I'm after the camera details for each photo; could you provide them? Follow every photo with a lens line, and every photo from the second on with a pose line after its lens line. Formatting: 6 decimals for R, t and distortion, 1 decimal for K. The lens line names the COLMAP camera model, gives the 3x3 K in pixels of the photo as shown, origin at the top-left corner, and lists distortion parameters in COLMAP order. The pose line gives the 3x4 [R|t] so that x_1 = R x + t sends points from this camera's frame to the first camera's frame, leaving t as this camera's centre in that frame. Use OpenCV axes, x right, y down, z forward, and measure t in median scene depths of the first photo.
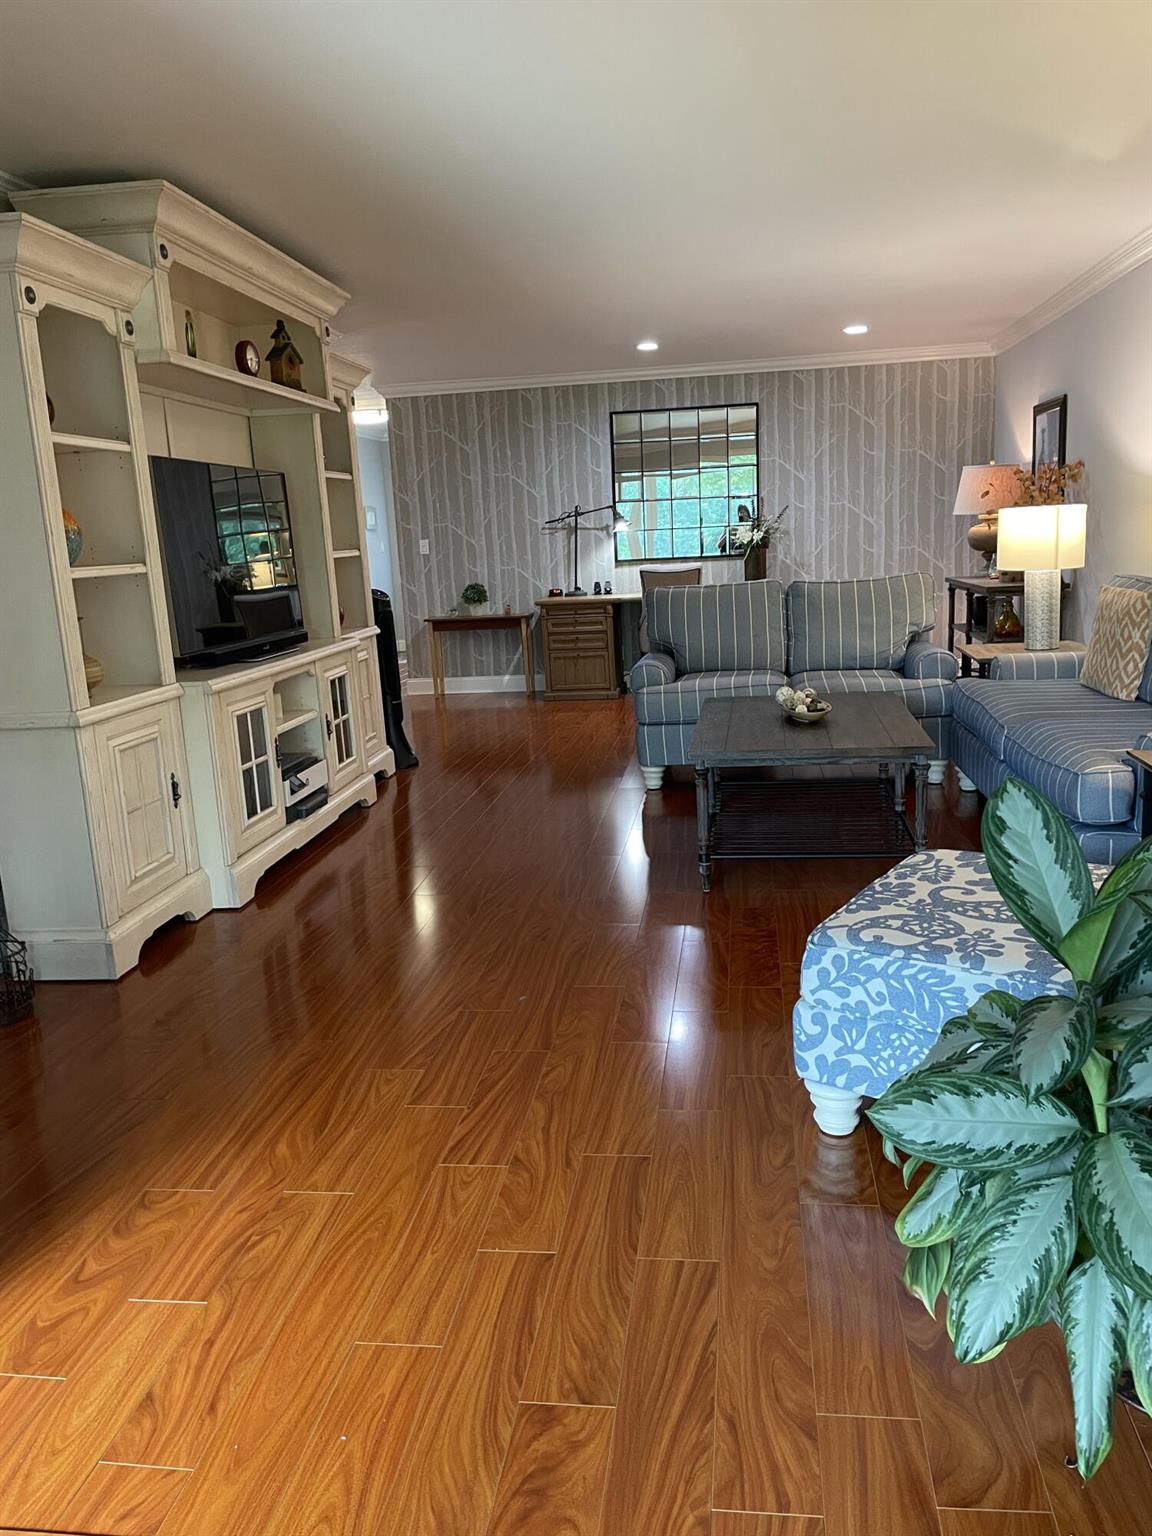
lens RADIAL K [[1161.7, 0, 576.6], [0, 1161.7, 767.0], [0, 0, 1]] dist [0.074197, -0.064208]
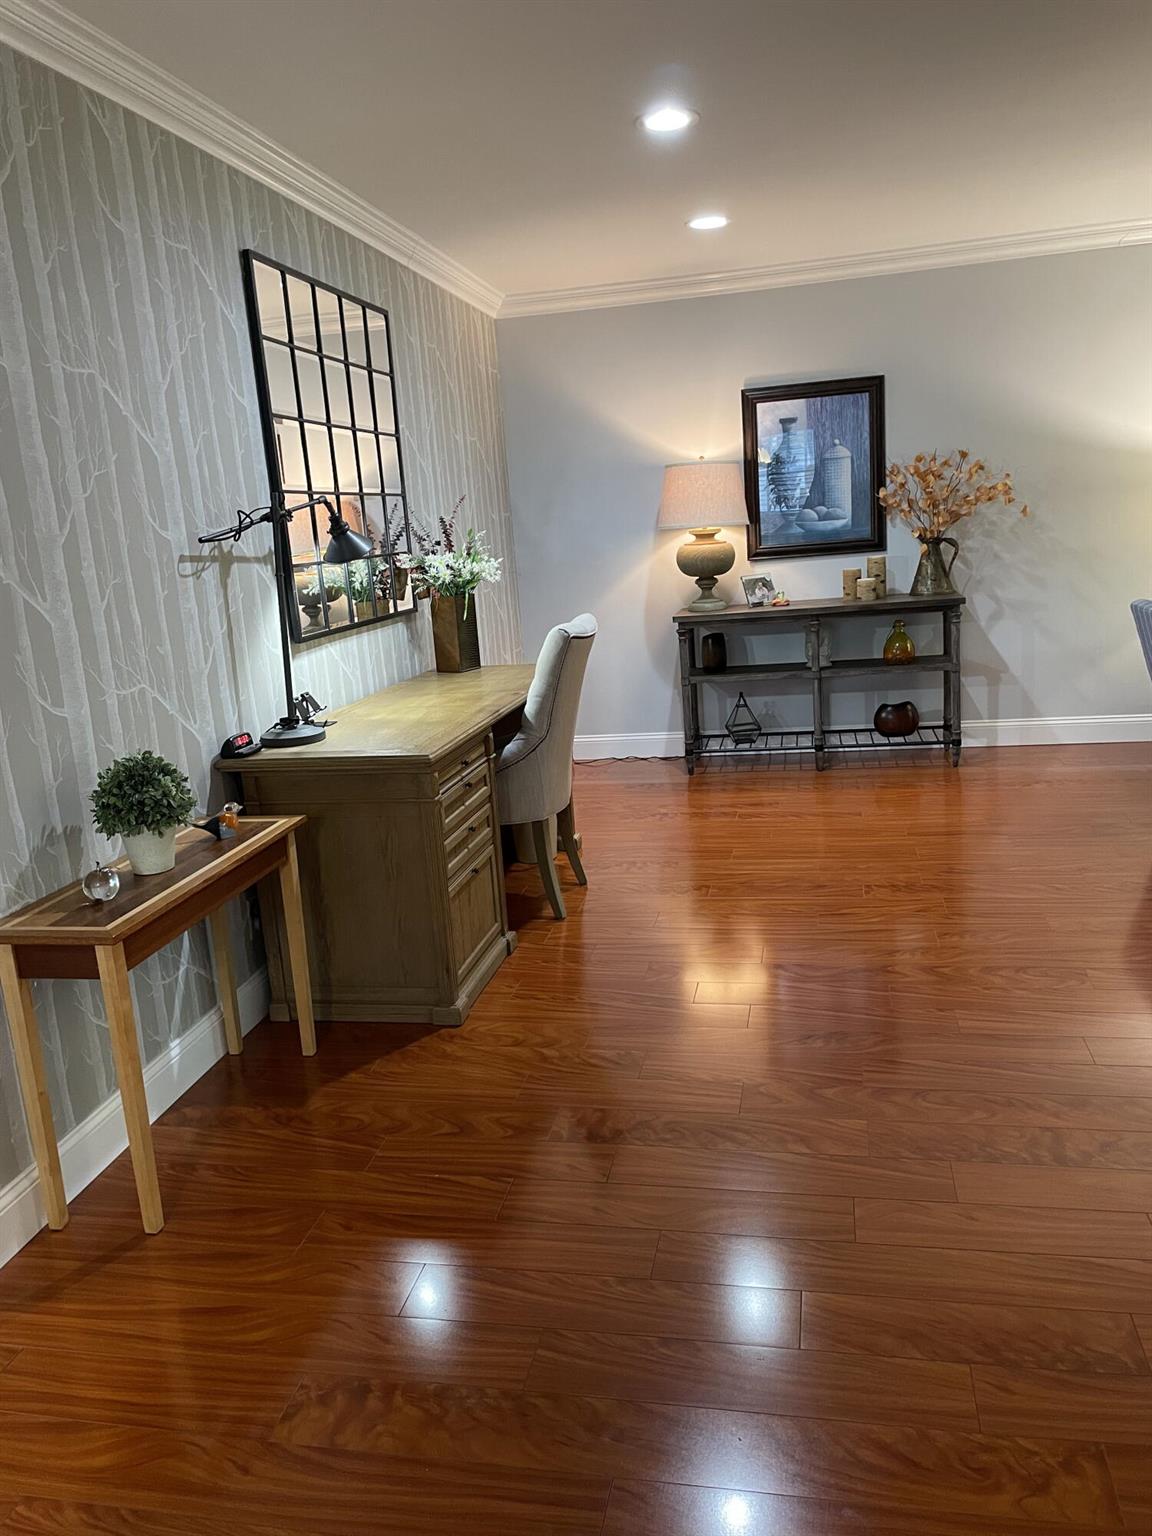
lens RADIAL K [[1161.7, 0, 574.7], [0, 1161.7, 766.2], [0, 0, 1]] dist [0.074197, -0.064208]
pose [[0.078212, -0.168973, 0.982513, -0.348377], [0.261216, 0.954573, 0.143375, -0.167495], [-0.962107, 0.245435, 0.118797, 0.867962]]
